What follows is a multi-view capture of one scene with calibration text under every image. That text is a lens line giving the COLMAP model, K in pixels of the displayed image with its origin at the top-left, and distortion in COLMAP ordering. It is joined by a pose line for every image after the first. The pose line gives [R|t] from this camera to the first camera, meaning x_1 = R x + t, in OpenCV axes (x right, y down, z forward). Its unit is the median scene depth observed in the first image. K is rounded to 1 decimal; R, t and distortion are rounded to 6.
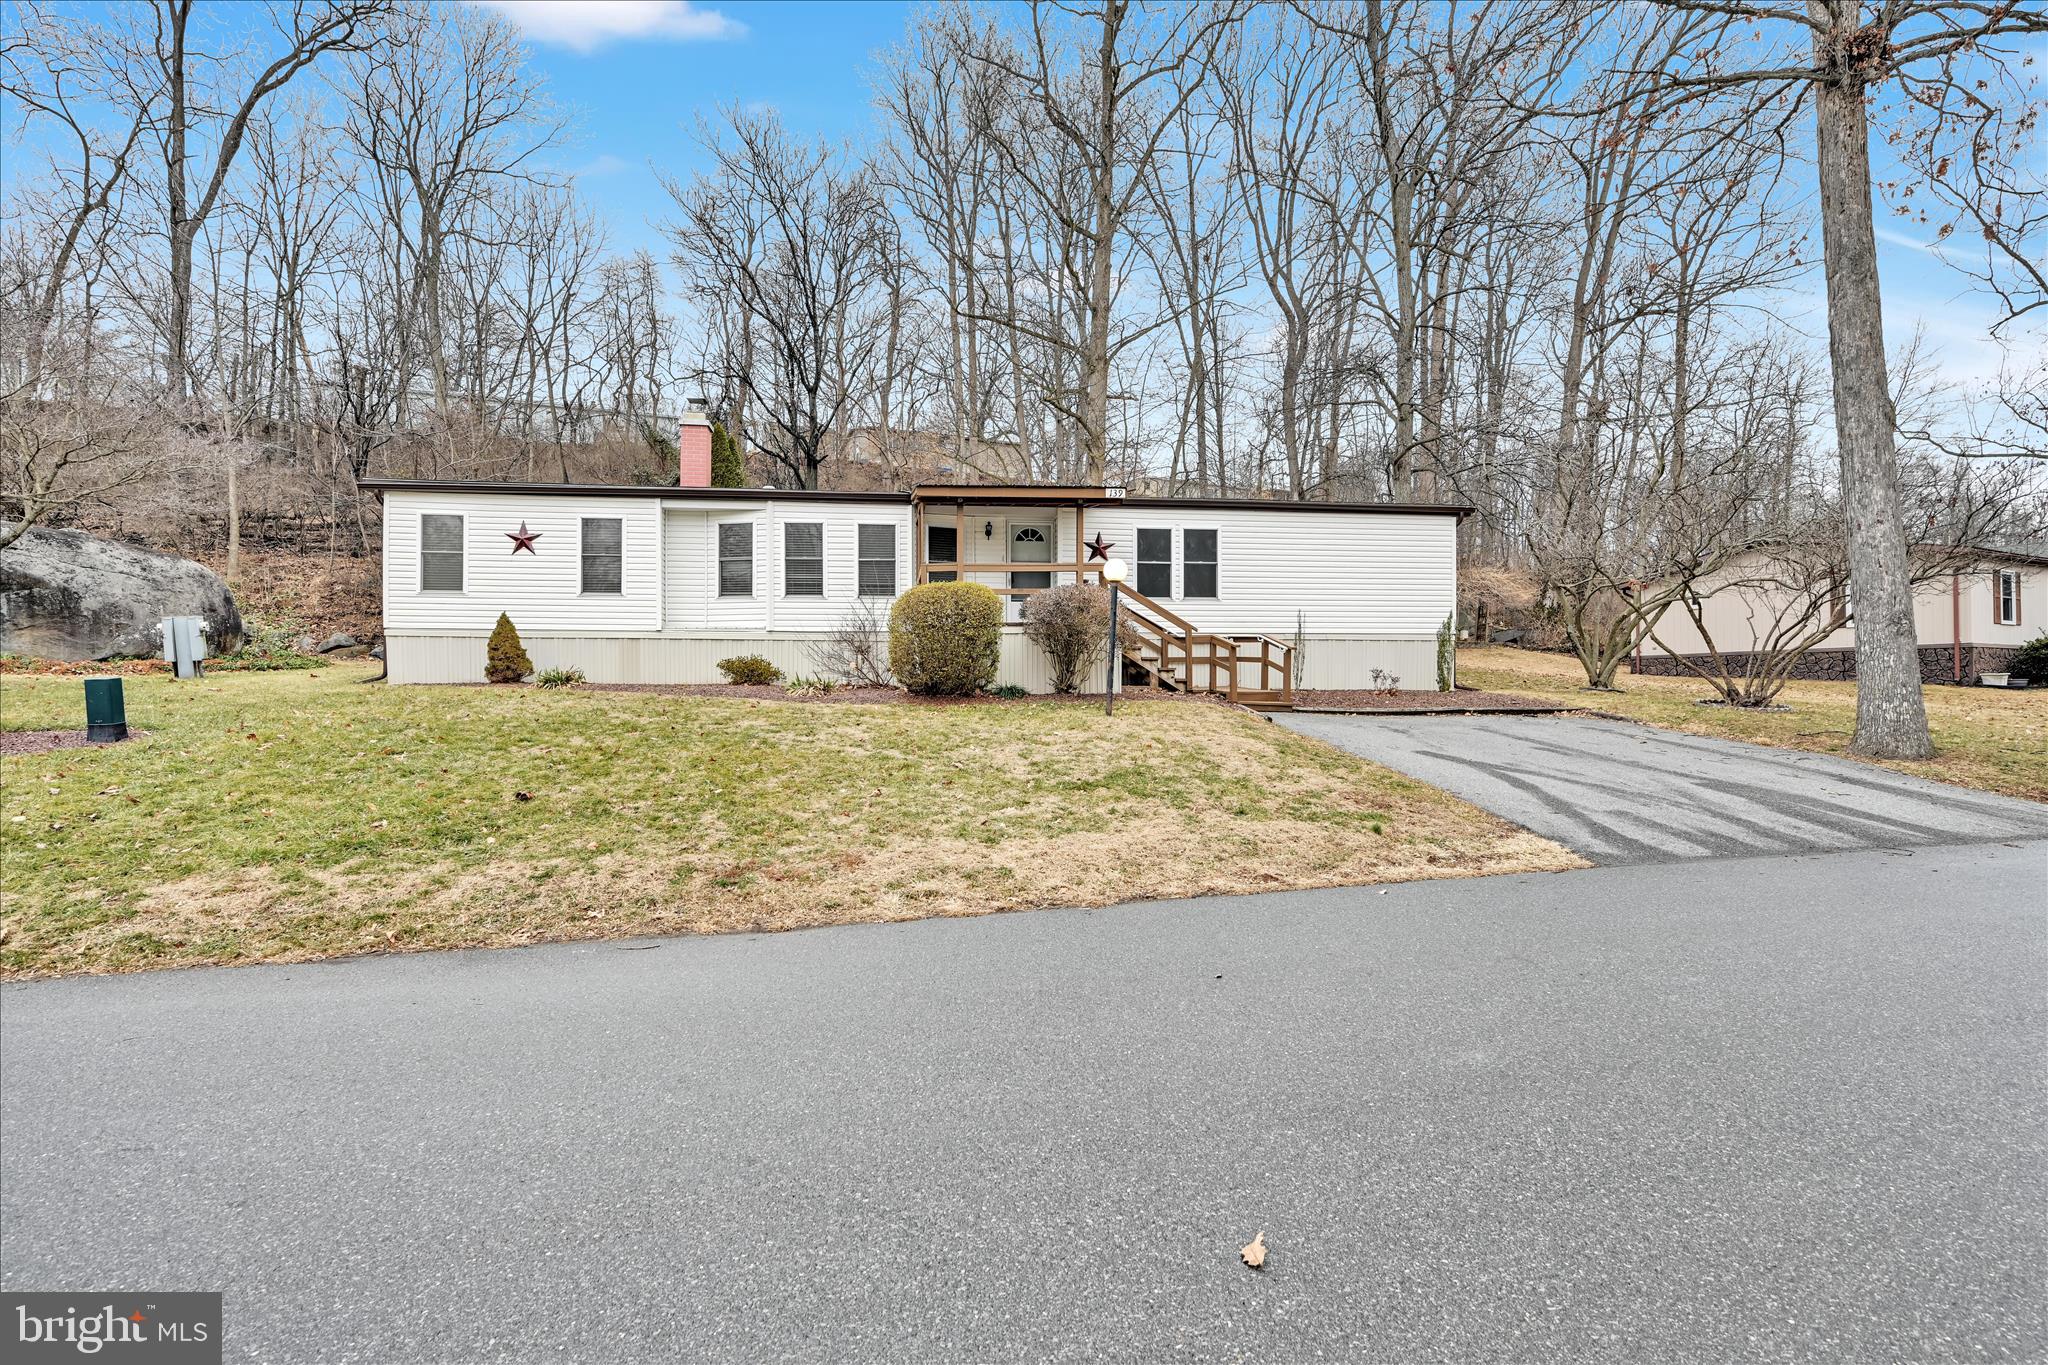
lens RADIAL K [[807.9, 0, 1027.5], [0, 807.9, 683.2], [0, 0, 1]] dist [-0.006217, 0.004674]
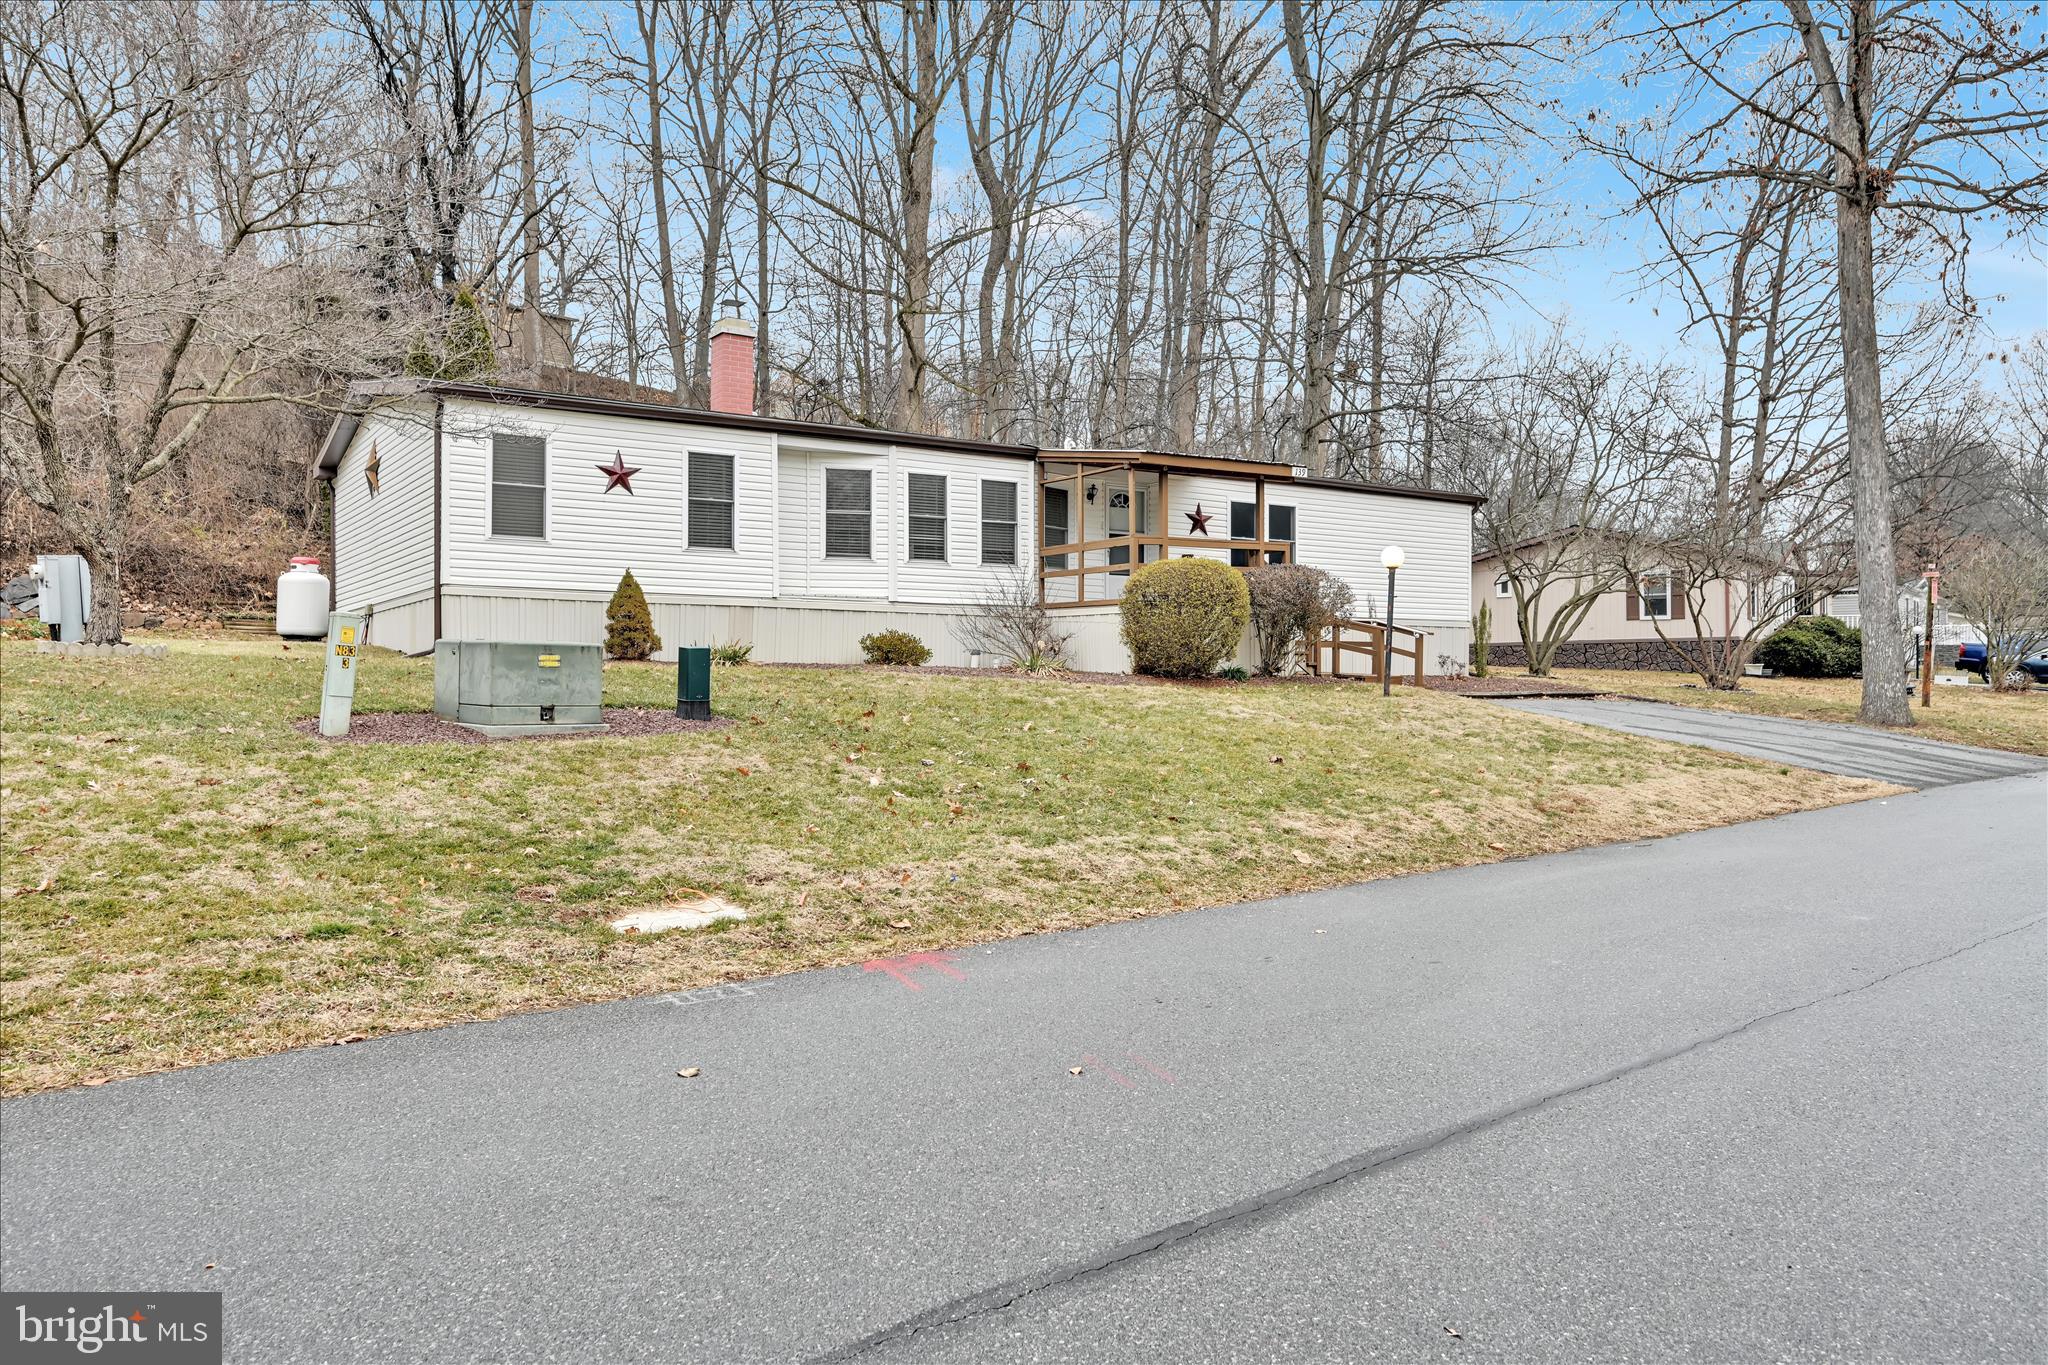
lens RADIAL K [[1095.8, 0, 1024.0], [0, 1095.8, 682.5], [0, 0, 1]] dist [-0.001670, -0.000224]
pose [[0.933071, 0.001163, 0.359689, -0.619350], [-0.004652, 0.999950, 0.008836, 0.008929], [-0.359661, -0.009918, 0.933030, -0.110523]]
